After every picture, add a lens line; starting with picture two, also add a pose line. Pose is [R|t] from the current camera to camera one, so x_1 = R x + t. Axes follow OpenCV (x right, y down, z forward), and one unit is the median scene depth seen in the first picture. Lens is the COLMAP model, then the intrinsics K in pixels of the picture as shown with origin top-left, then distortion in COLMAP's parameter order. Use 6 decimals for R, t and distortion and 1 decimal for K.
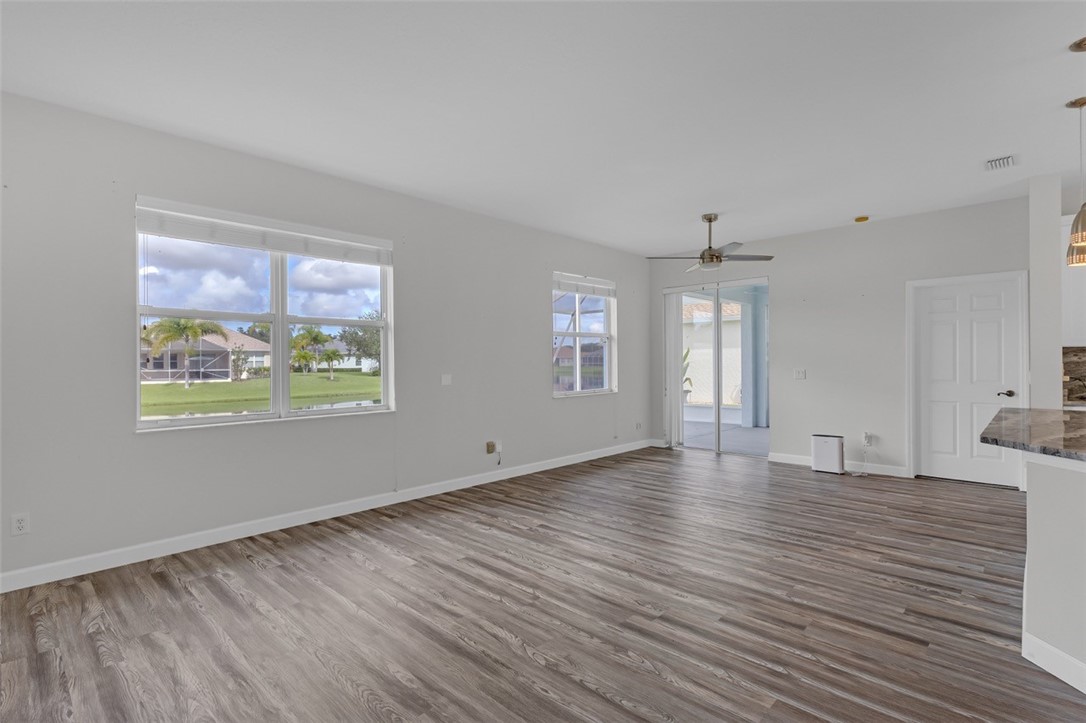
lens RADIAL K [[513.9, 0, 543.4], [0, 513.9, 357.8], [0, 0, 1]] dist [0.002750, 0.001715]
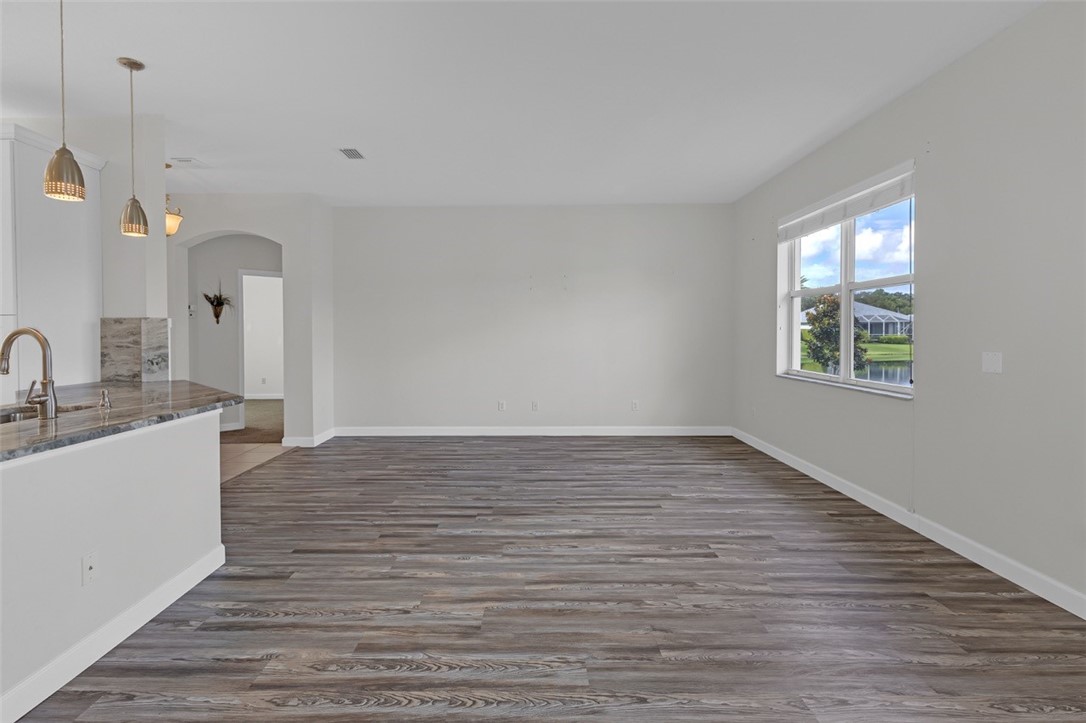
lens RADIAL K [[513.9, 0, 525.1], [0, 513.9, 343.1], [0, 0, 1]] dist [0.002750, 0.001715]
pose [[-0.729708, 0.023908, -0.683341, 0.743570], [0.013389, 0.999697, 0.020678, 0.005128], [0.683628, 0.005940, -0.729807, 1.463601]]
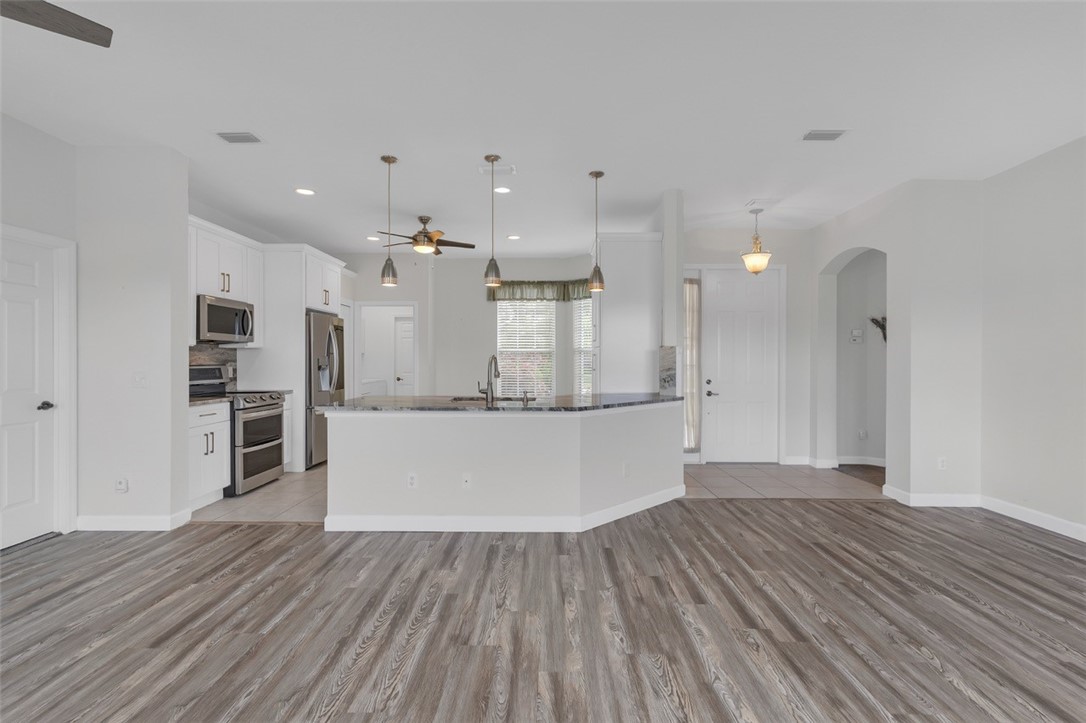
lens RADIAL K [[510.2, 0, 547.1], [0, 510.2, 359.1], [0, 0, 1]] dist [0.003584, -0.000072]
pose [[-0.687580, 0.004348, 0.726095, -0.136843], [-0.003902, 0.999946, -0.009683, 0.011608], [-0.726098, -0.009491, -0.687526, 1.343870]]
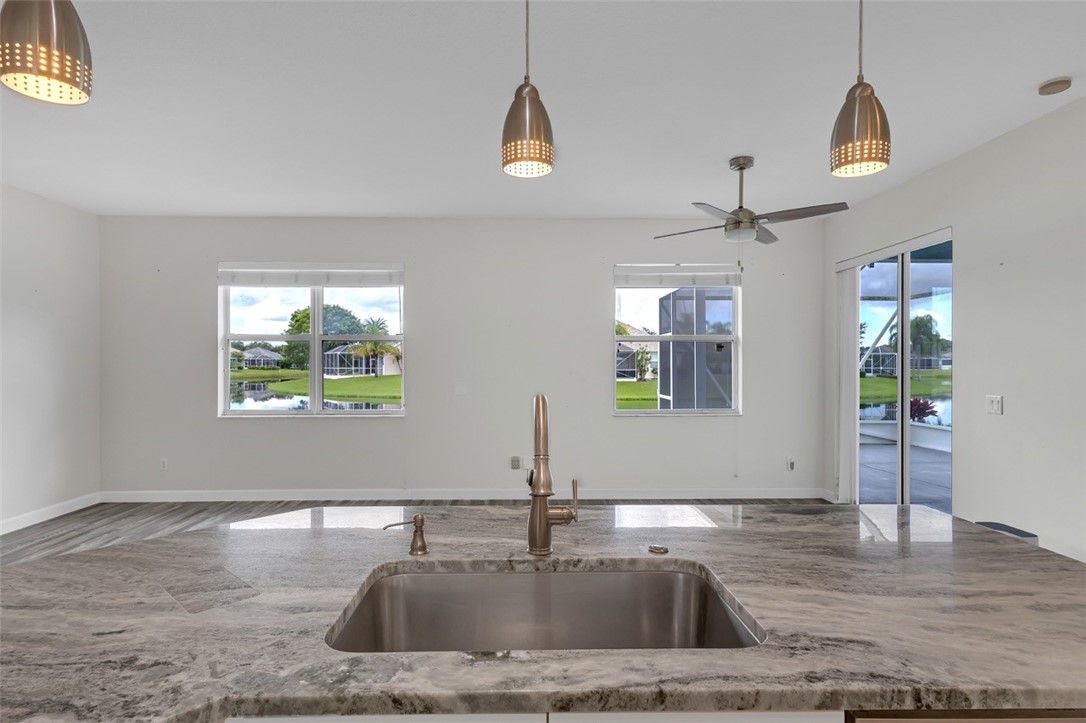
lens RADIAL K [[568.1, 0, 540.1], [0, 568.1, 369.5], [0, 0, 1]] dist [0.004009, 0.002172]
pose [[0.707559, 0.013632, -0.706522, 0.991275], [0.001878, 0.999774, 0.021171, -0.030937], [0.706651, -0.016307, 0.707374, 0.436317]]
